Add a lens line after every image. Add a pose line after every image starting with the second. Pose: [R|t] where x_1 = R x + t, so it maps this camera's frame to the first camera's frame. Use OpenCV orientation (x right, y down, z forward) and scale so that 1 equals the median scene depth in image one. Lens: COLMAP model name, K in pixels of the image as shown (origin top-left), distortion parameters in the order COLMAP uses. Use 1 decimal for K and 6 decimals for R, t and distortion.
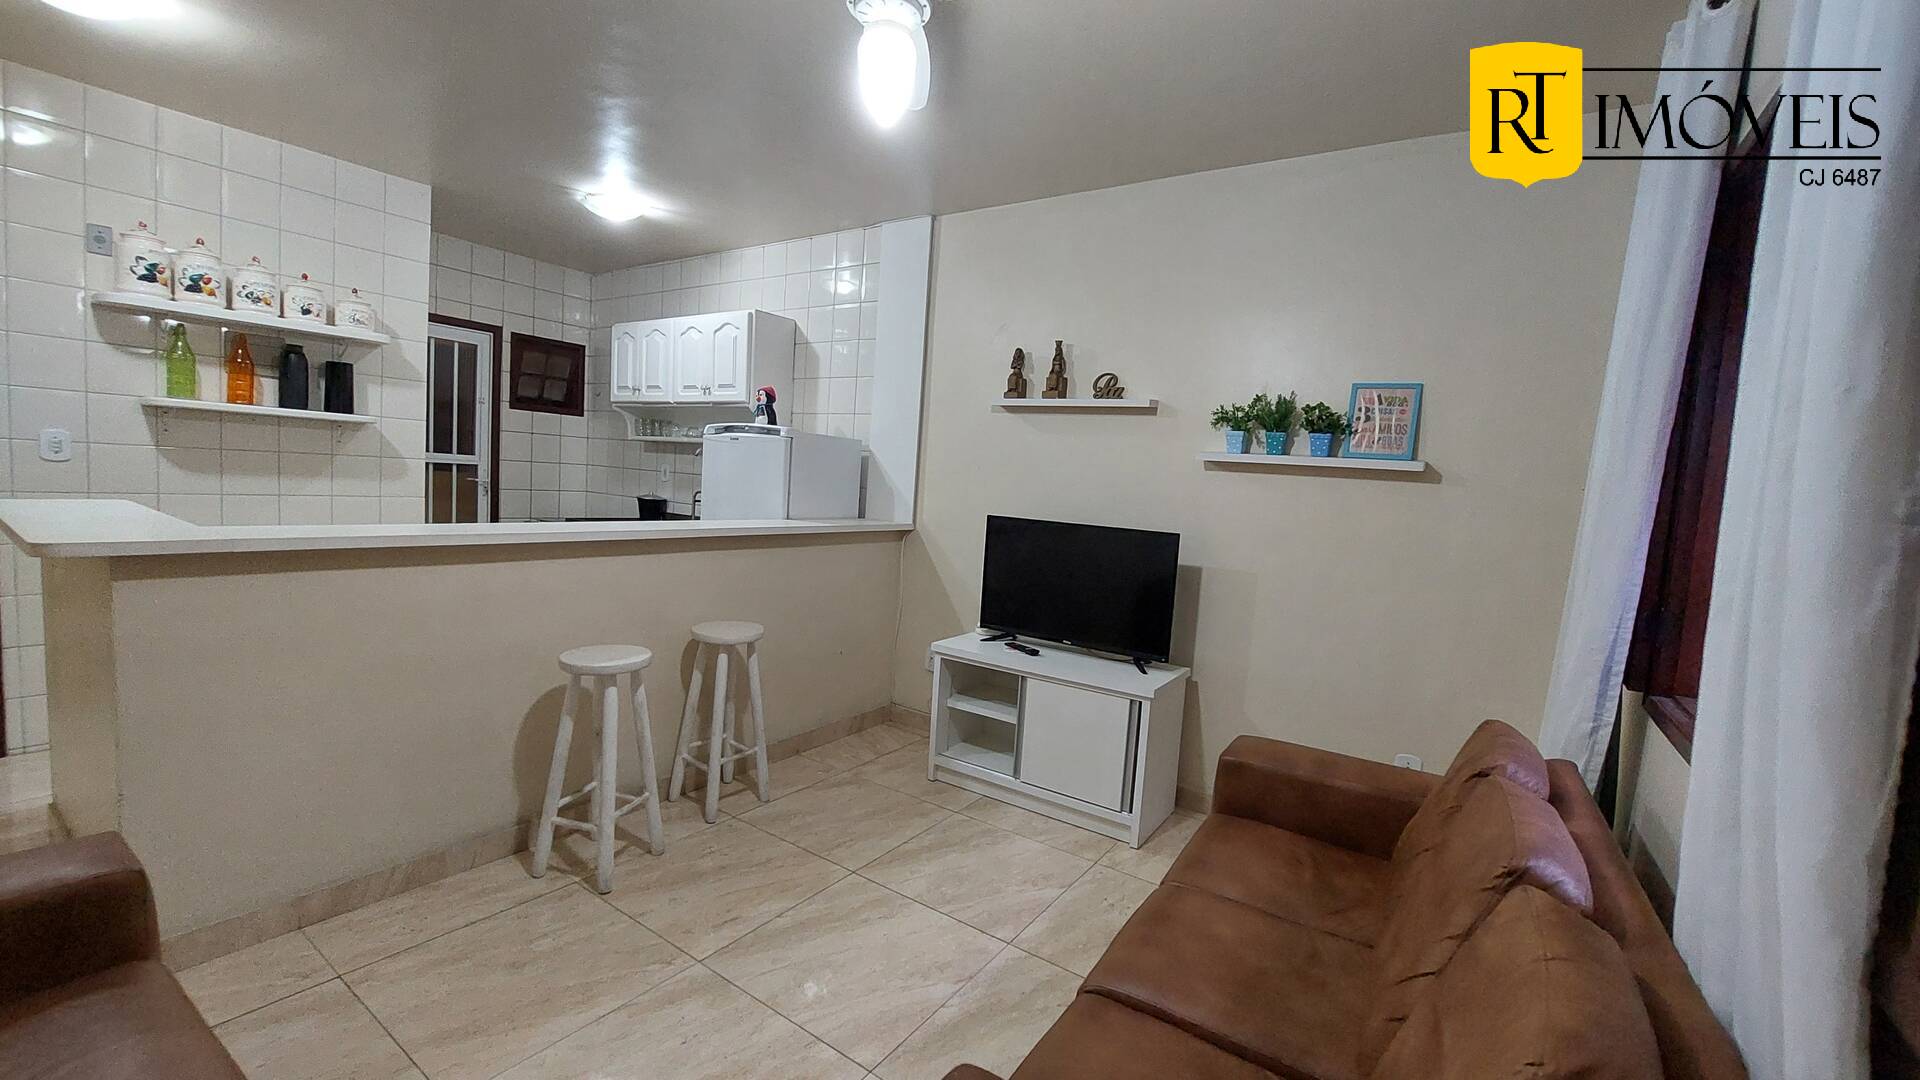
lens RADIAL K [[780.4, 0, 957.1], [0, 780.4, 539.6], [0, 0, 1]] dist [-0.016008, -0.001819]
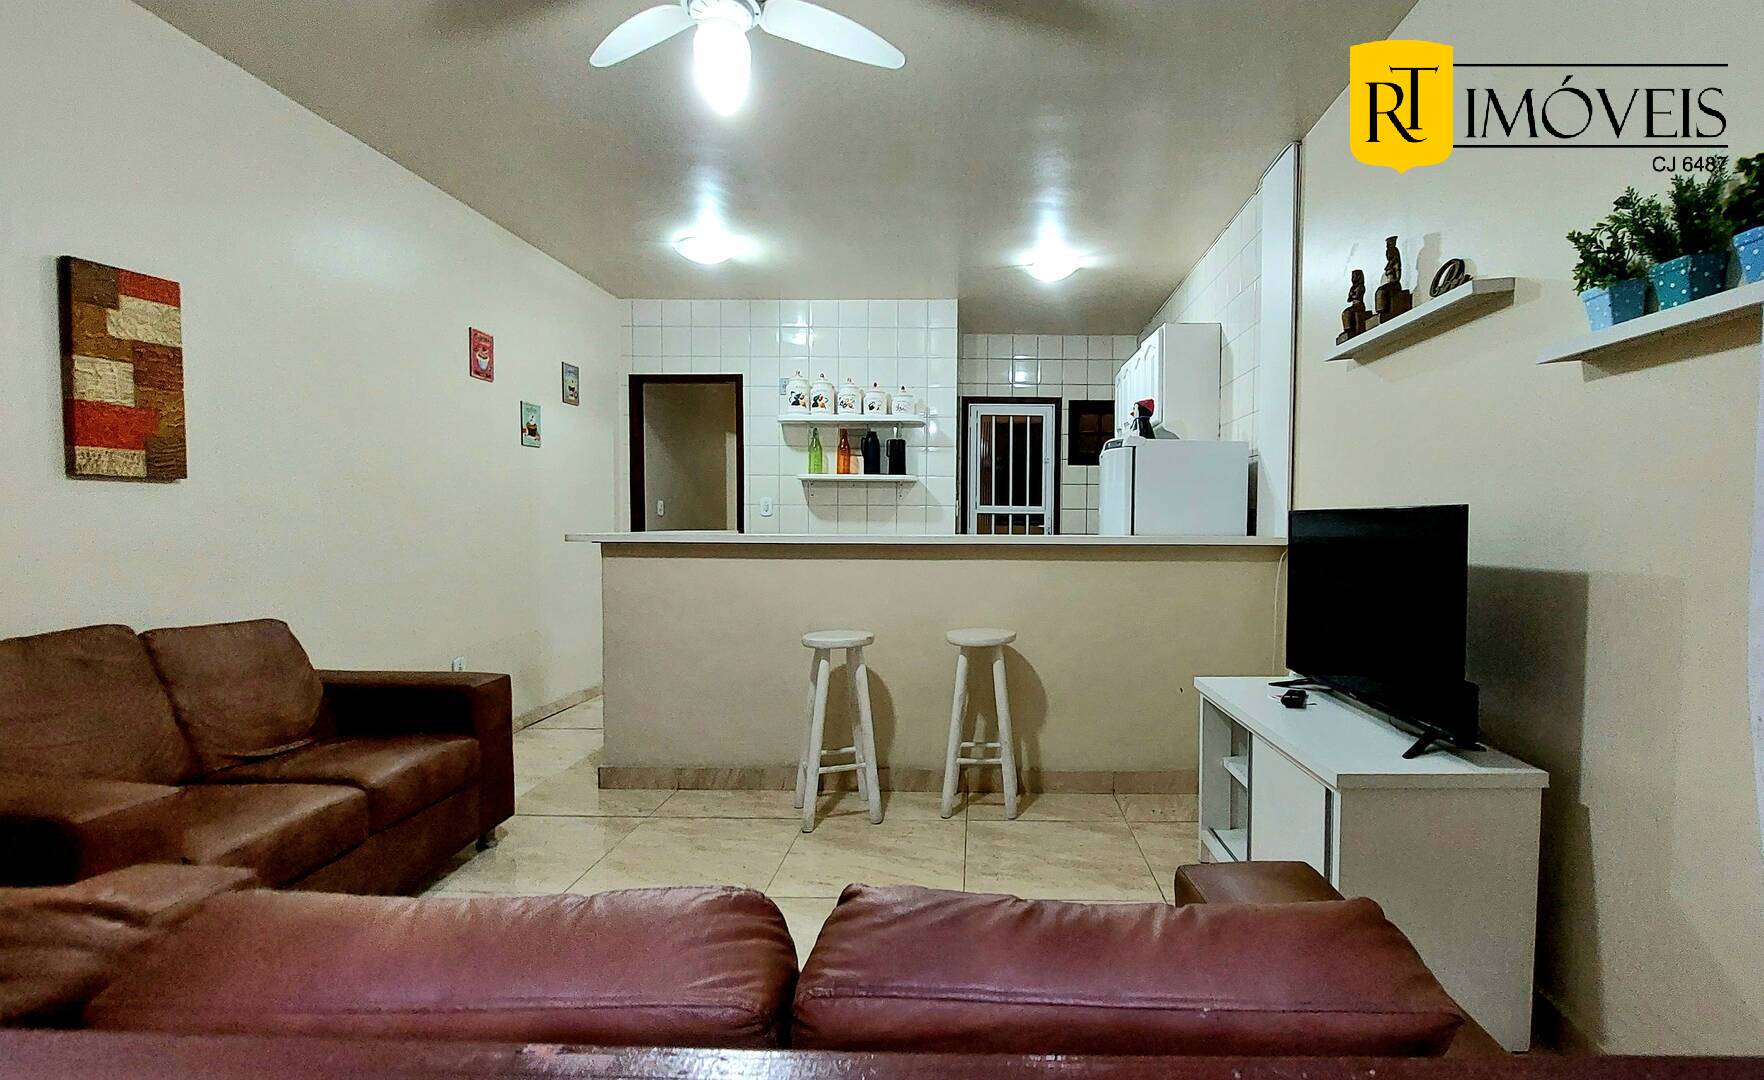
lens RADIAL K [[744.2, 0, 882.2], [0, 744.2, 538.9], [0, 0, 1]] dist [-0.001537, -0.000166]
pose [[0.536266, -0.034100, -0.843360, 0.350727], [-0.040695, 0.996977, -0.066188, 0.046267], [0.843068, 0.069815, 0.533257, 0.272811]]
